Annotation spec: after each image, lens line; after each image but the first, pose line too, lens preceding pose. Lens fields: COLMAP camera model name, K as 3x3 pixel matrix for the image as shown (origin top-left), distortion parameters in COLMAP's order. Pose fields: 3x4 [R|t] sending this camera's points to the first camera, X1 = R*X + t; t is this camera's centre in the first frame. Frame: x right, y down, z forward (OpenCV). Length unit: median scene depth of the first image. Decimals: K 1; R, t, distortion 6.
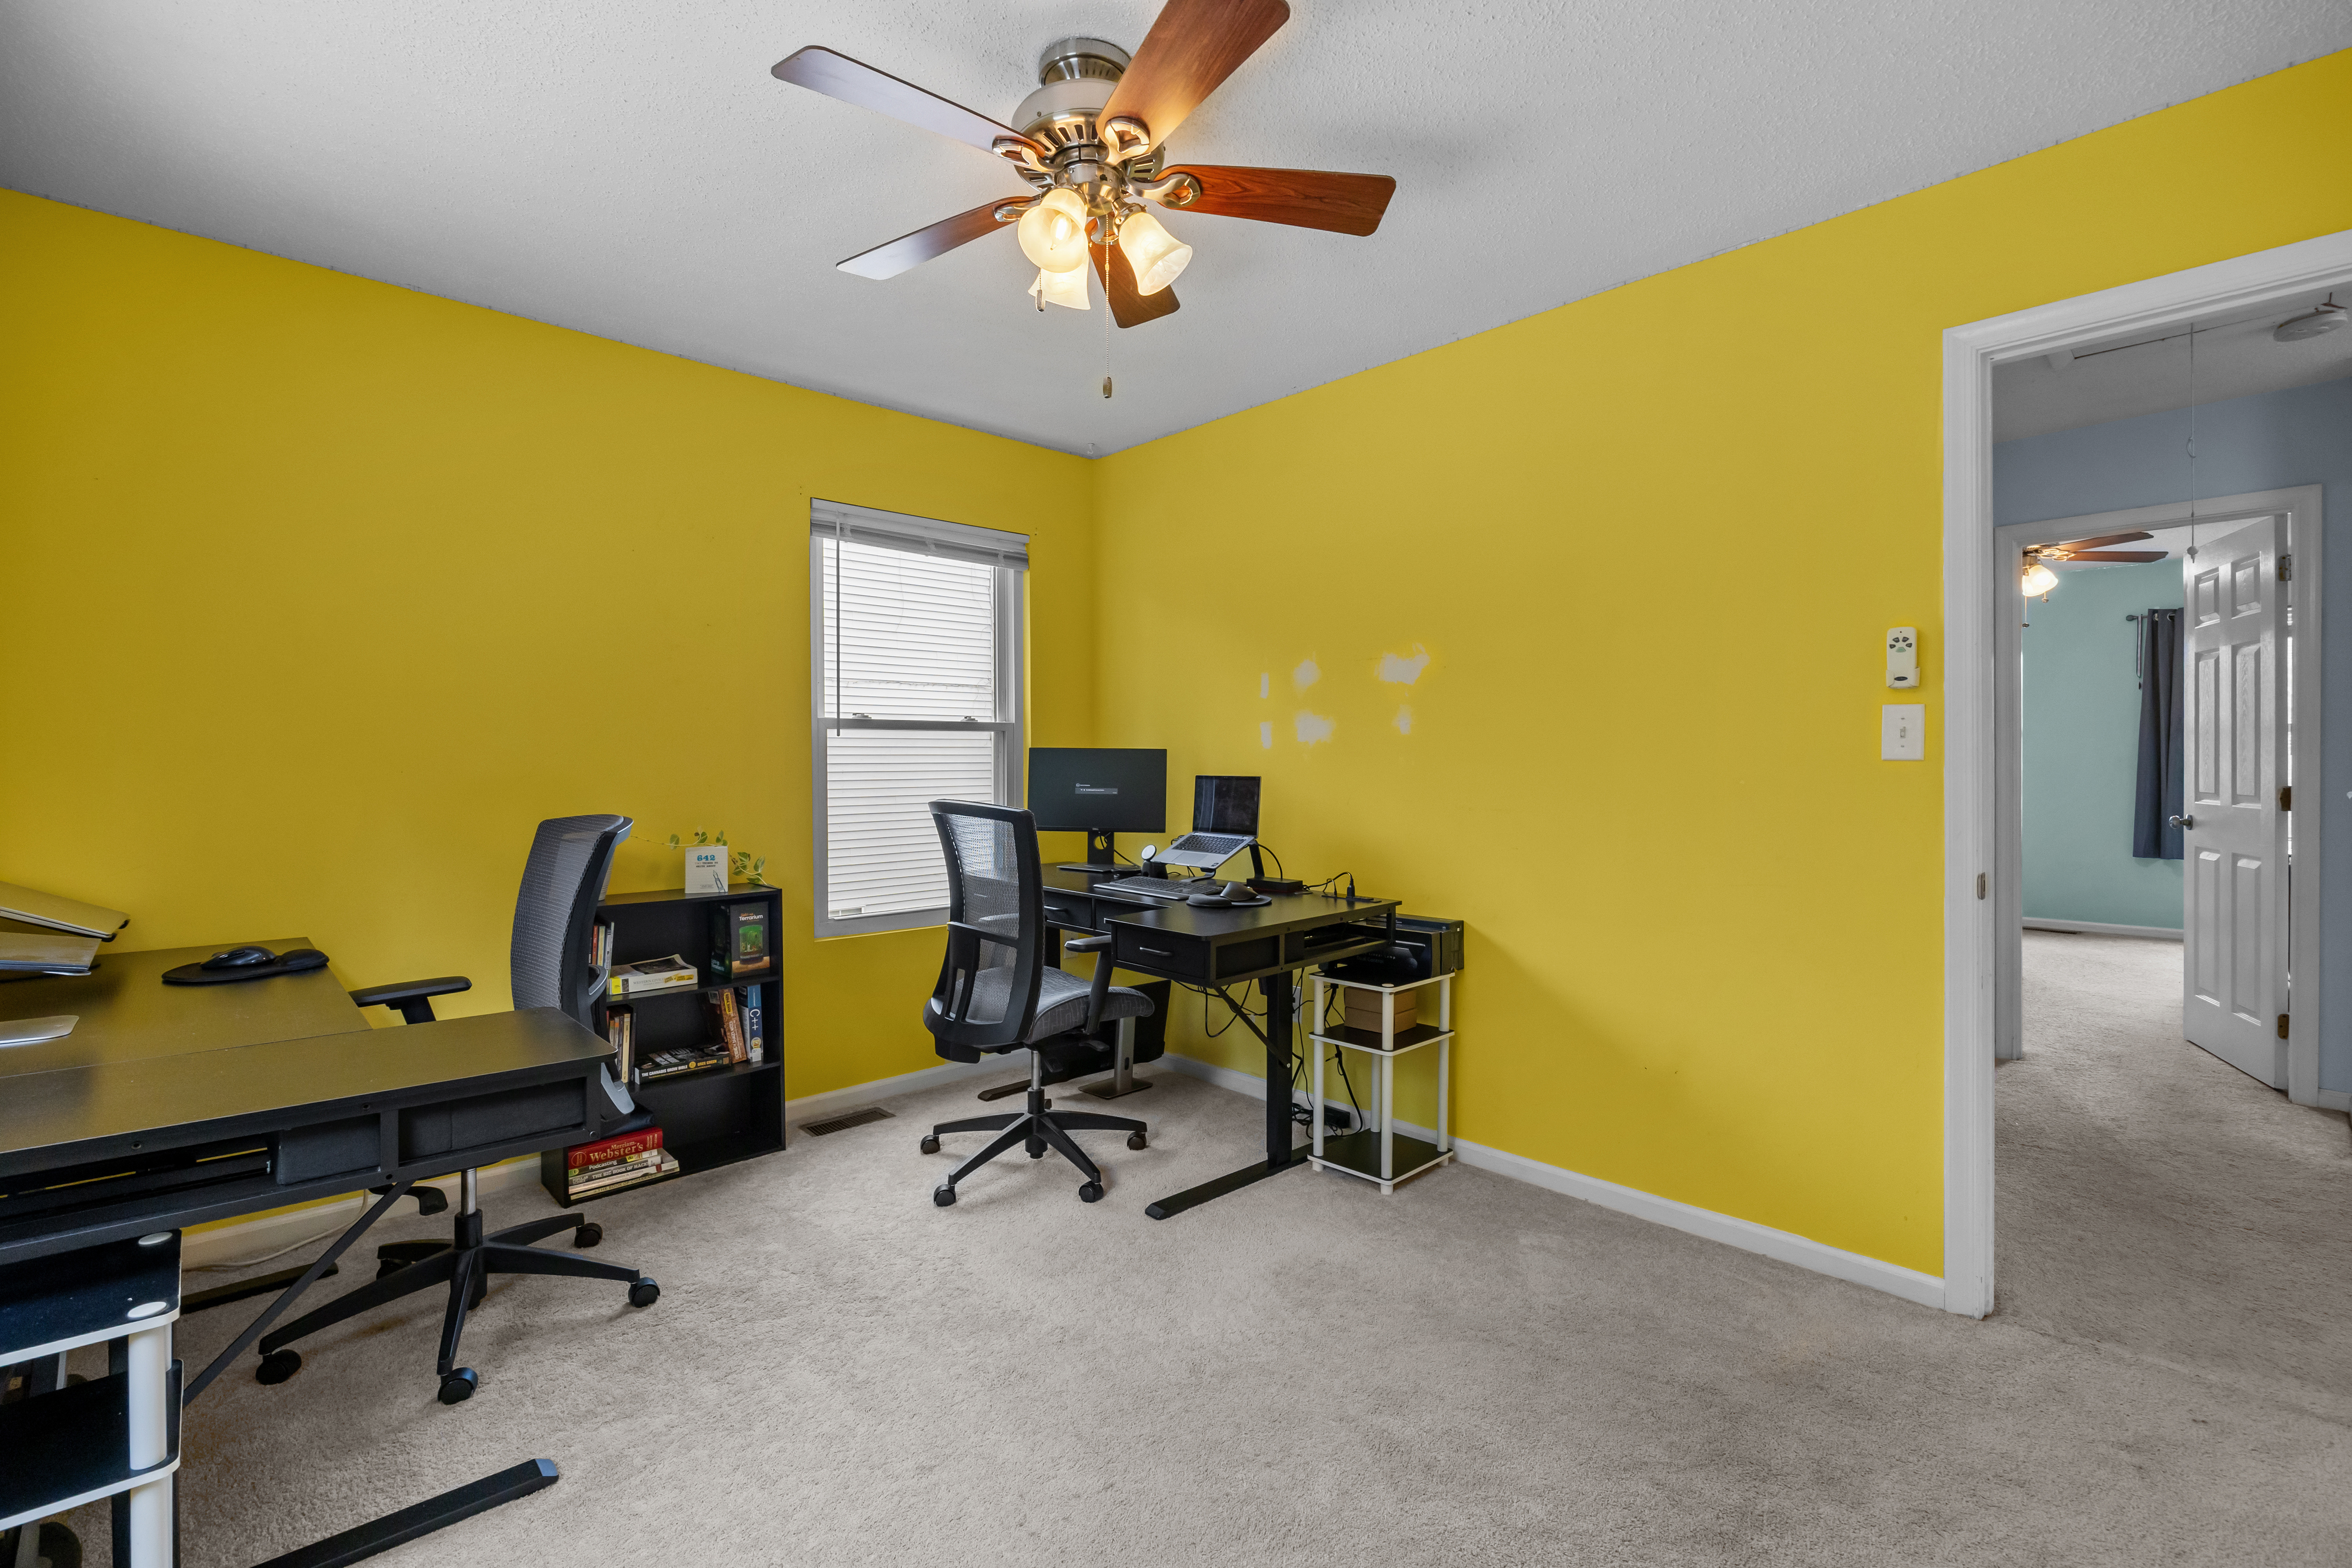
lens RADIAL K [[1039.0, 0, 1188.3], [0, 1039.0, 777.4], [0, 0, 1]] dist [-0.015245, 0.001164]
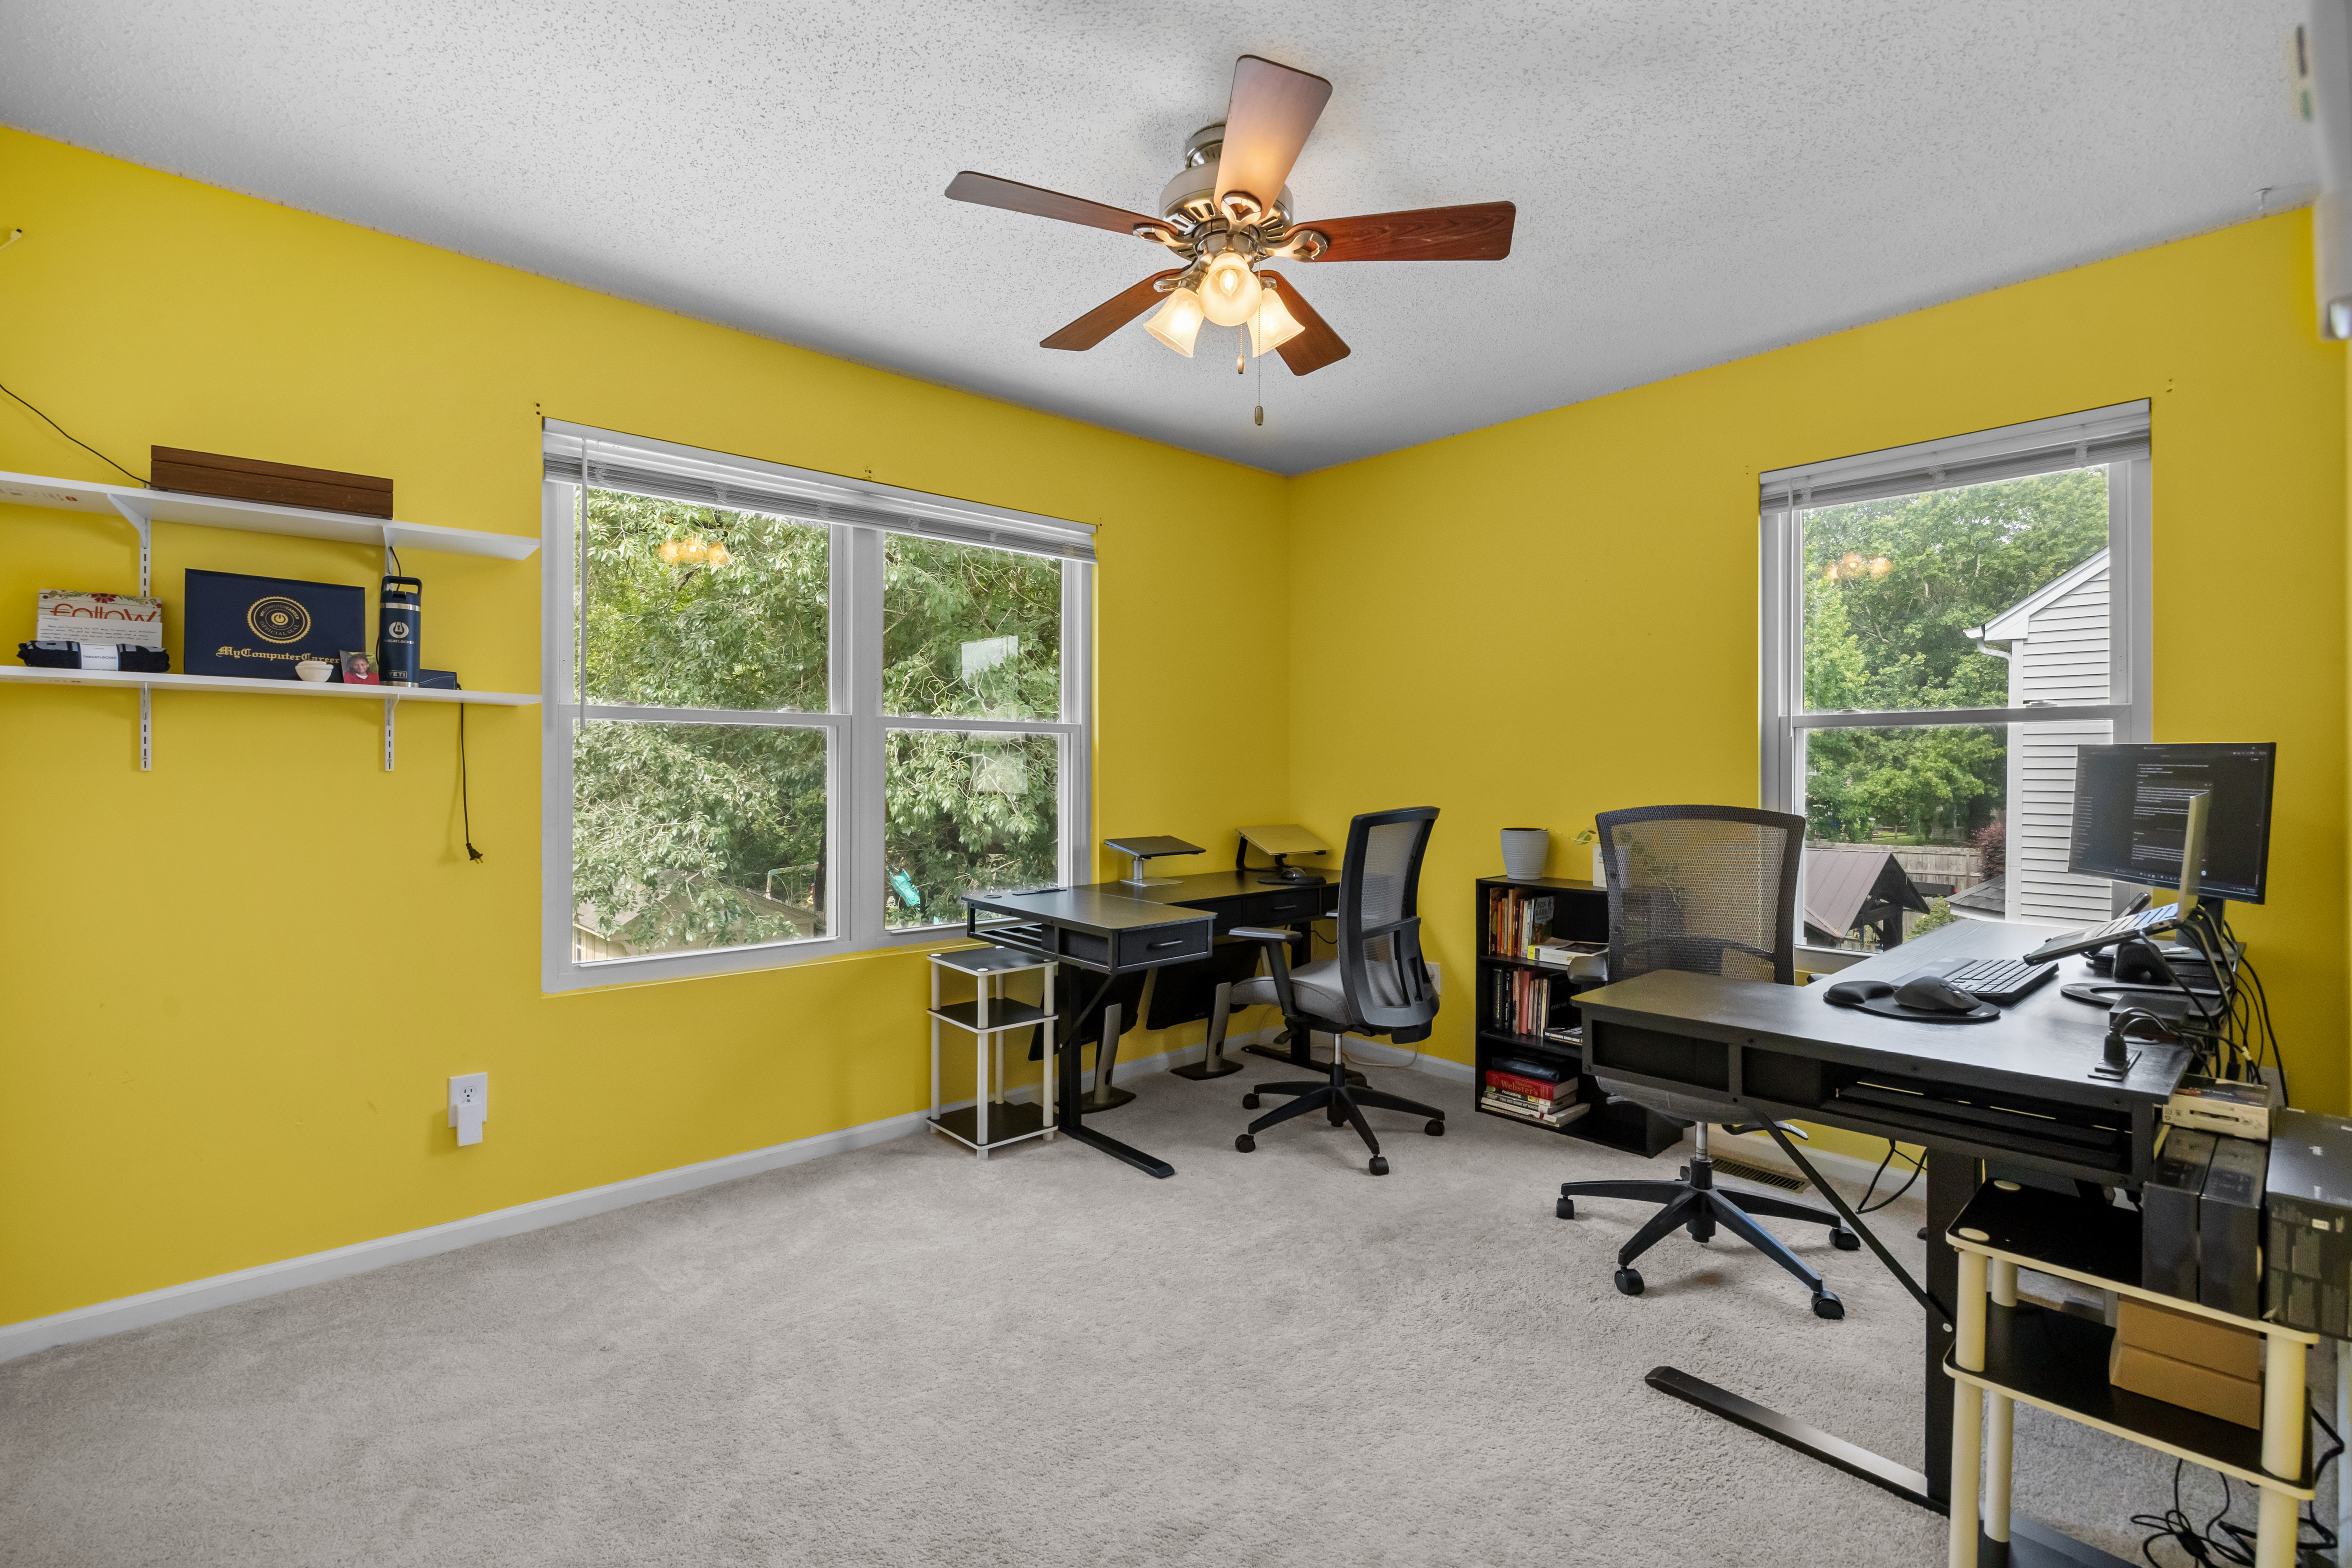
lens RADIAL K [[1039.0, 0, 1193.1], [0, 1039.0, 775.0], [0, 0, 1]] dist [-0.015245, 0.001164]
pose [[-0.031270, 0.005496, -0.999496, 0.657397], [-0.016787, 0.999841, 0.006023, -0.005346], [0.999370, 0.016967, -0.031172, 0.634821]]
